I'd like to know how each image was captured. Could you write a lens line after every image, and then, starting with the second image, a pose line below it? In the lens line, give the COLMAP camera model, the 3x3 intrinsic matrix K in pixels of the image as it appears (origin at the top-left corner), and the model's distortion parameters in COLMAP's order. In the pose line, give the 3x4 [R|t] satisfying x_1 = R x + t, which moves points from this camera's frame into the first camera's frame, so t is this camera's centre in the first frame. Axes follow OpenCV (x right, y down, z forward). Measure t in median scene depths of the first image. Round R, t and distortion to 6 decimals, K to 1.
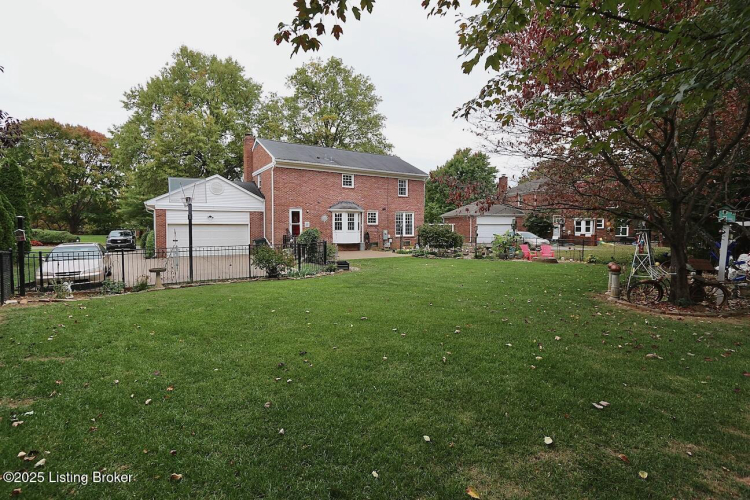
lens RADIAL K [[341.9, 0, 370.1], [0, 341.9, 237.8], [0, 0, 1]] dist [-0.015131, -0.000021]
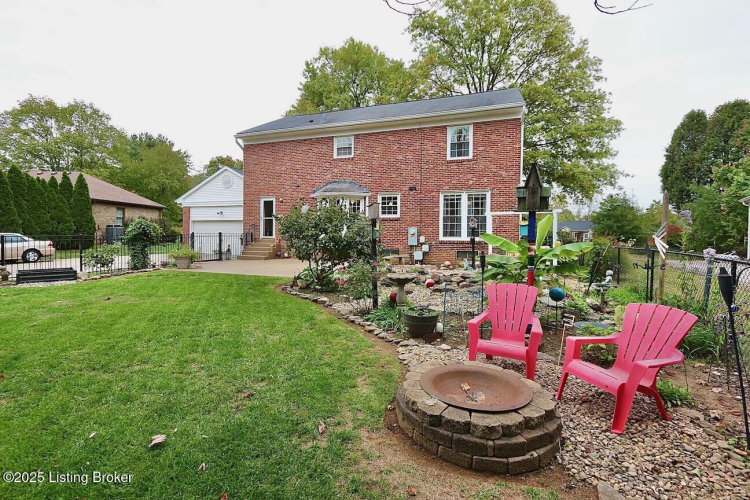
lens RADIAL K [[341.9, 0, 370.1], [0, 341.9, 237.8], [0, 0, 1]] dist [-0.015131, -0.000021]
pose [[0.598079, 0.022959, -0.801108, 0.433400], [-0.028340, 0.999570, 0.007489, -0.008759], [0.800936, 0.018224, 0.598473, 0.632440]]
